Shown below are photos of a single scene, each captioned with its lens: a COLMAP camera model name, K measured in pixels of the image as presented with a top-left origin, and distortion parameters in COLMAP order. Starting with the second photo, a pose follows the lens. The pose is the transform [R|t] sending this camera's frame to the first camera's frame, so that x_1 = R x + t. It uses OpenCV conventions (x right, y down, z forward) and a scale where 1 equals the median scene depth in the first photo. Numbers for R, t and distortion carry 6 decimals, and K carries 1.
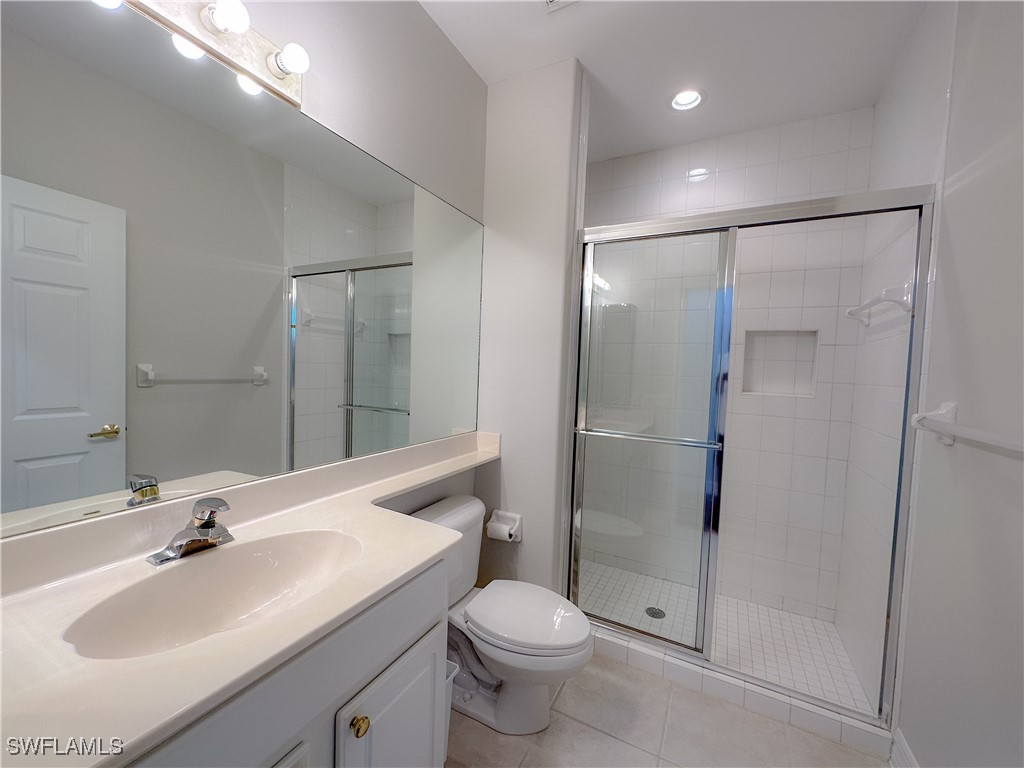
lens RADIAL K [[407.5, 0, 511.0], [0, 407.5, 385.3], [0, 0, 1]] dist [-0.002803, 0.000943]
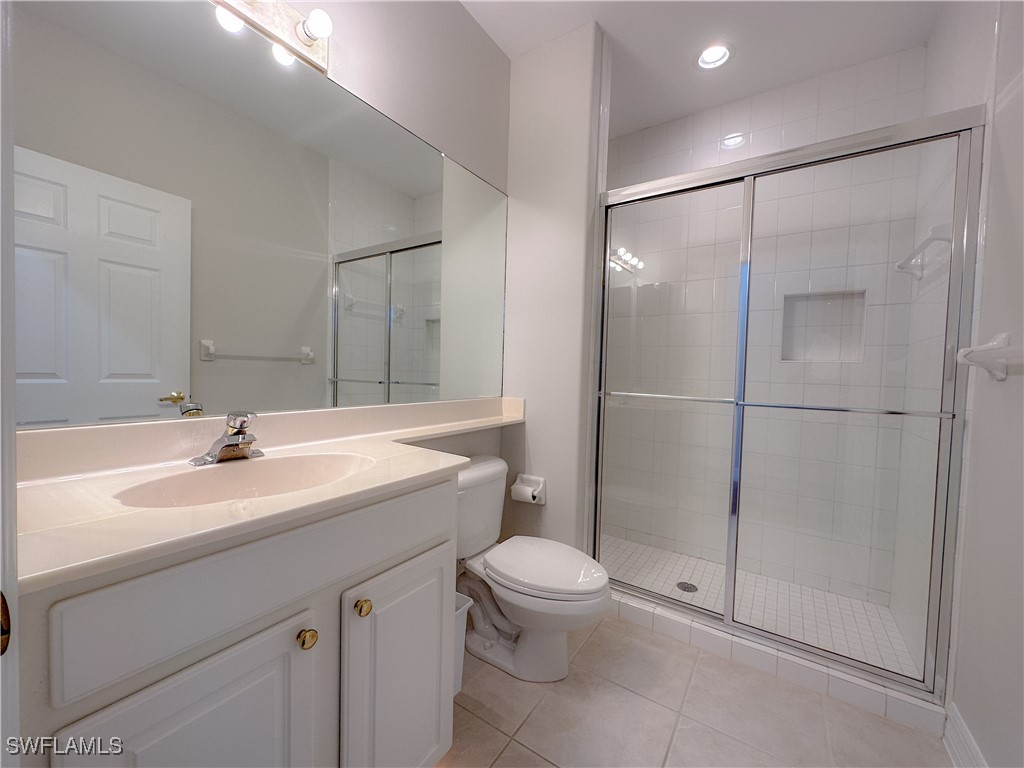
lens RADIAL K [[407.5, 0, 511.2], [0, 407.5, 385.0], [0, 0, 1]] dist [-0.002803, 0.000943]
pose [[0.994044, -0.004646, -0.108879, 0.053627], [0.003194, 0.999904, -0.013510, 0.103301], [0.108931, 0.013082, 0.993963, -0.013617]]
